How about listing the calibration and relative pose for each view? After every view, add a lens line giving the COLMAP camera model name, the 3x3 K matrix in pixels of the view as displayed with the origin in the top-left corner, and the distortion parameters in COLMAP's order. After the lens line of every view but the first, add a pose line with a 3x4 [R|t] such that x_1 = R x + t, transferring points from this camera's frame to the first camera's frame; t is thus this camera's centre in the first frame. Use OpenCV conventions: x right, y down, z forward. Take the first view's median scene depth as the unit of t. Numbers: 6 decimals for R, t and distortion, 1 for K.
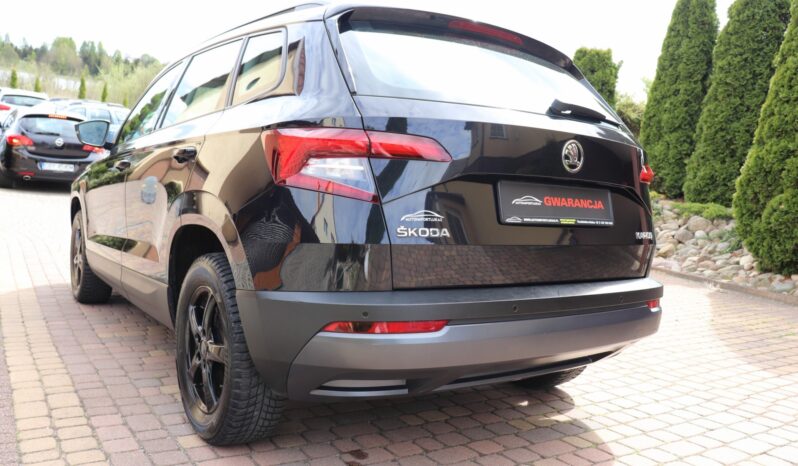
lens RADIAL K [[660.4, 0, 399.6], [0, 660.4, 234.3], [0, 0, 1]] dist [-0.159508, 0.115007]
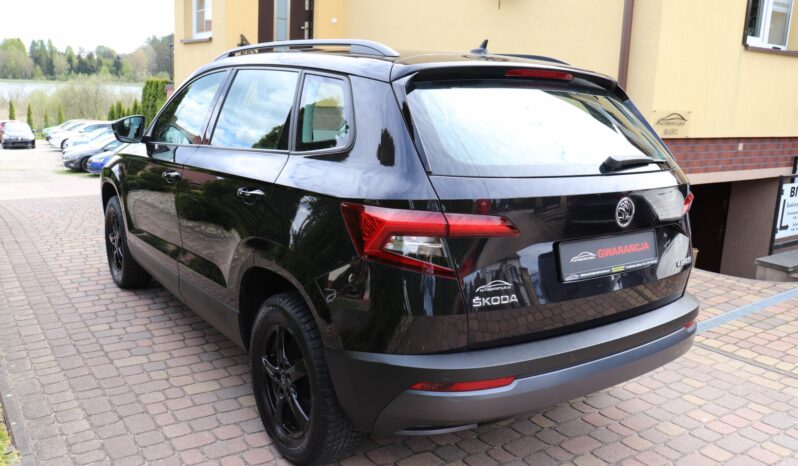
lens RADIAL K [[690.5, 0, 424.1], [0, 690.5, 228.3], [0, 0, 1]] dist [-0.086713, -0.001991]
pose [[0.999394, -0.022227, 0.026778, -0.079028], [0.018532, 0.991197, 0.131091, -0.195382], [-0.029456, -0.130516, 0.991009, -0.100748]]
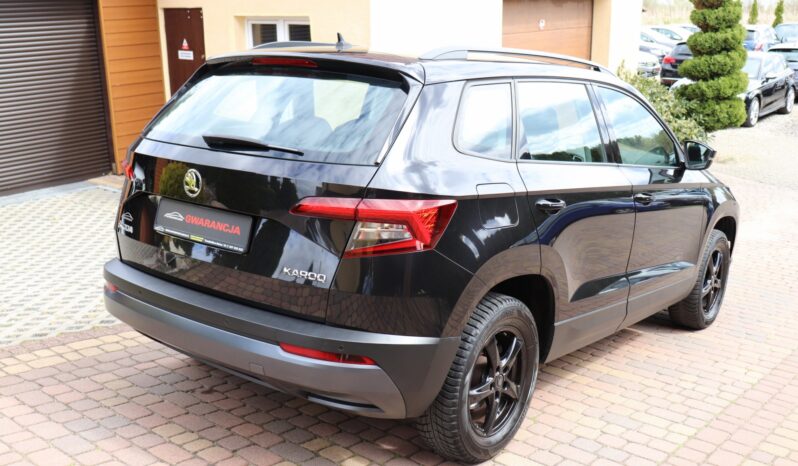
lens RADIAL K [[845.4, 0, 400.9], [0, 845.4, 228.3], [0, 0, 1]] dist [-0.069124, 0.000000]
pose [[0.290100, 0.126209, -0.948638, 1.423199], [-0.109067, 0.989167, 0.098248, -0.179266], [0.950761, 0.074964, 0.300722, 0.712315]]
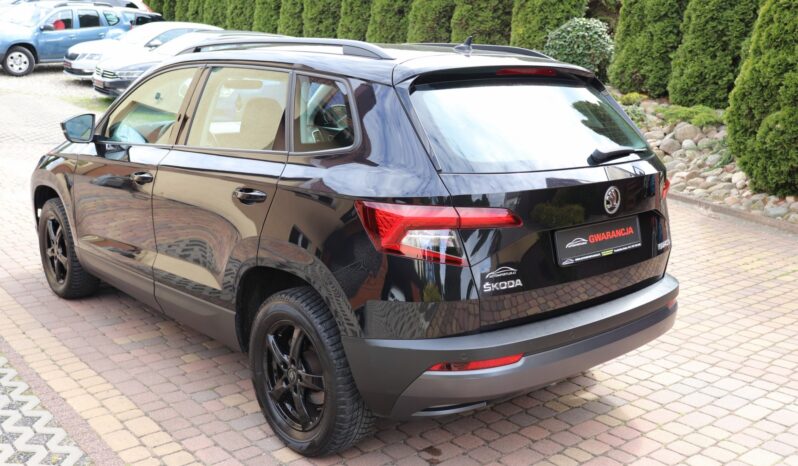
lens RADIAL K [[796.1, 0, 415.1], [0, 796.1, 244.0], [0, 0, 1]] dist [-0.043224, 0.000000]
pose [[0.991527, -0.062930, 0.113642, -0.202435], [0.043992, 0.985798, 0.162069, -0.227993], [-0.122227, -0.155696, 0.980214, -0.298416]]
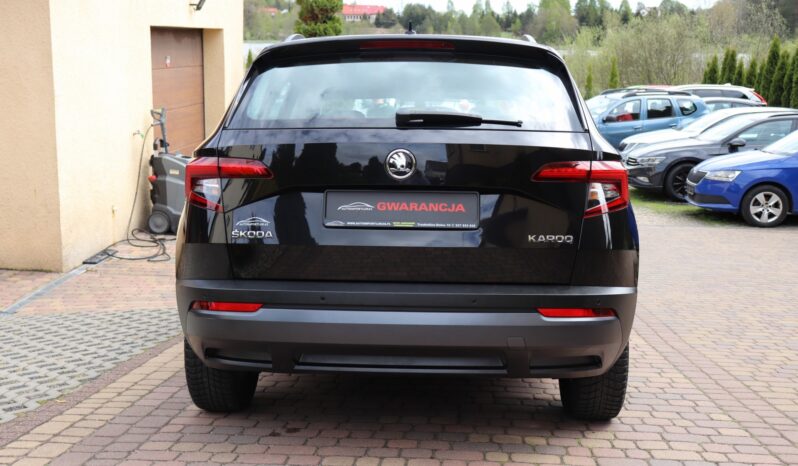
lens RADIAL K [[963.4, 0, 395.8], [0, 963.4, 238.8], [0, 0, 1]] dist [0.037278, 0.000000]
pose [[0.786889, -0.007489, -0.617049, 0.977866], [-0.006326, 0.999776, -0.020201, 0.029109], [0.617062, 0.019800, 0.786665, -0.204862]]
